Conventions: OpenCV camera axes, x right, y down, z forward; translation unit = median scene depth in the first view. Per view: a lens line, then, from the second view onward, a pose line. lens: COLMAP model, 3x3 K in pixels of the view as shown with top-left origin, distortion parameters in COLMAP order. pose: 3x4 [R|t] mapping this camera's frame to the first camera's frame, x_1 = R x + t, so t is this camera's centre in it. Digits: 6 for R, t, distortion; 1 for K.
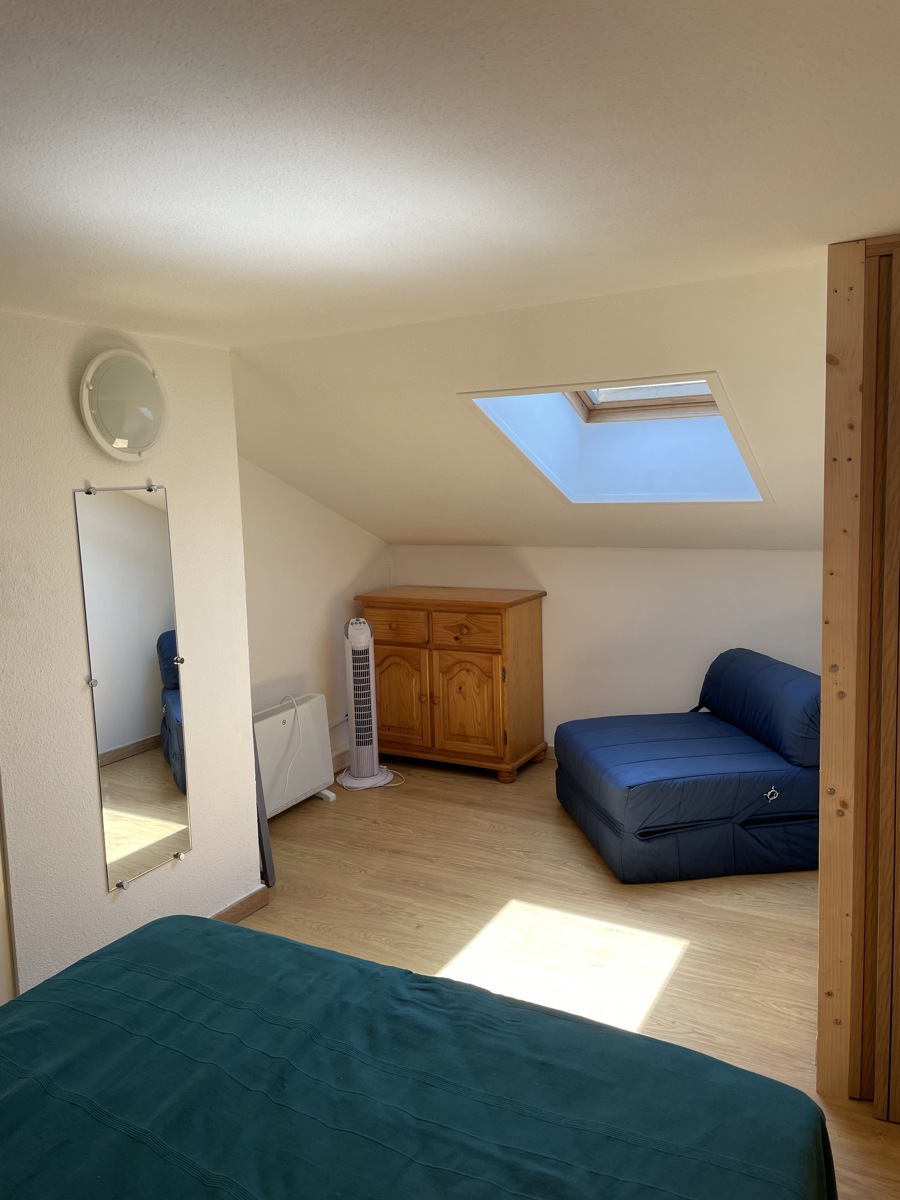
lens RADIAL K [[905.0, 0, 447.2], [0, 905.0, 596.2], [0, 0, 1]] dist [0.089231, -0.112265]
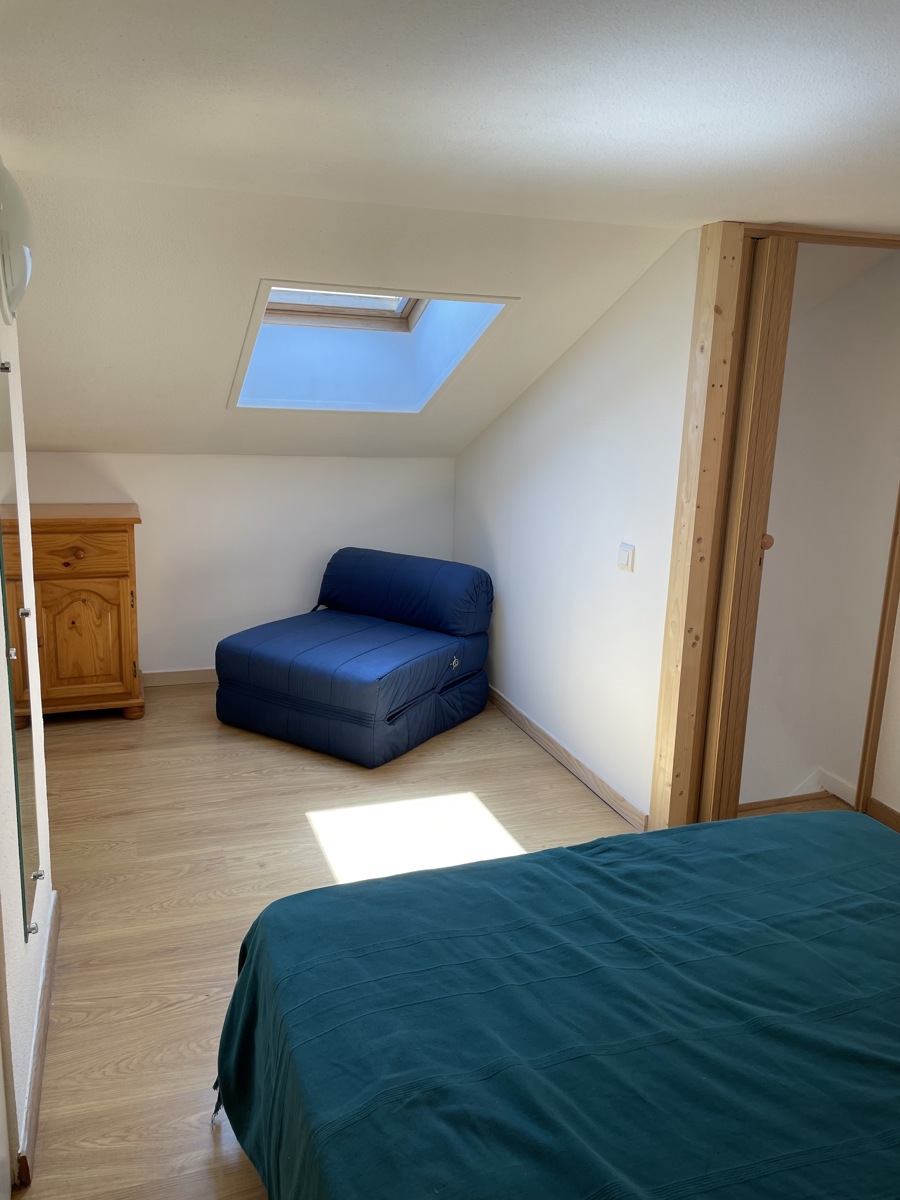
lens RADIAL K [[905.0, 0, 448.2], [0, 905.0, 590.3], [0, 0, 1]] dist [0.089231, -0.112265]
pose [[0.656303, -0.115679, 0.745577, -0.488481], [0.046667, 0.992508, 0.112912, -0.010841], [-0.753053, -0.039311, 0.656785, 0.220308]]
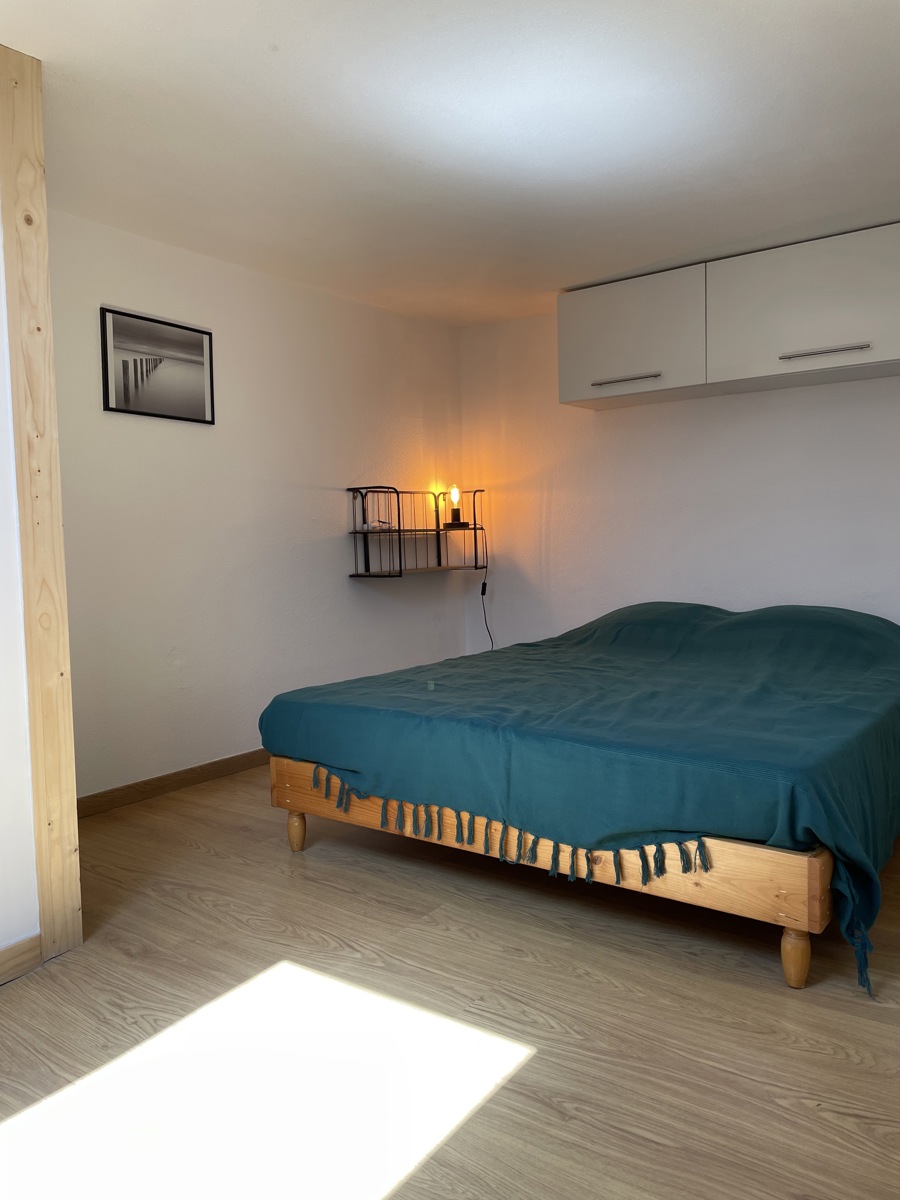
lens RADIAL K [[905.0, 0, 455.0], [0, 905.0, 600.5], [0, 0, 1]] dist [0.089231, -0.112265]
pose [[-0.993181, 0.042931, 0.108389, -0.065879], [0.060743, 0.984118, 0.166802, 0.032027], [-0.099507, 0.172249, -0.980015, 1.114841]]
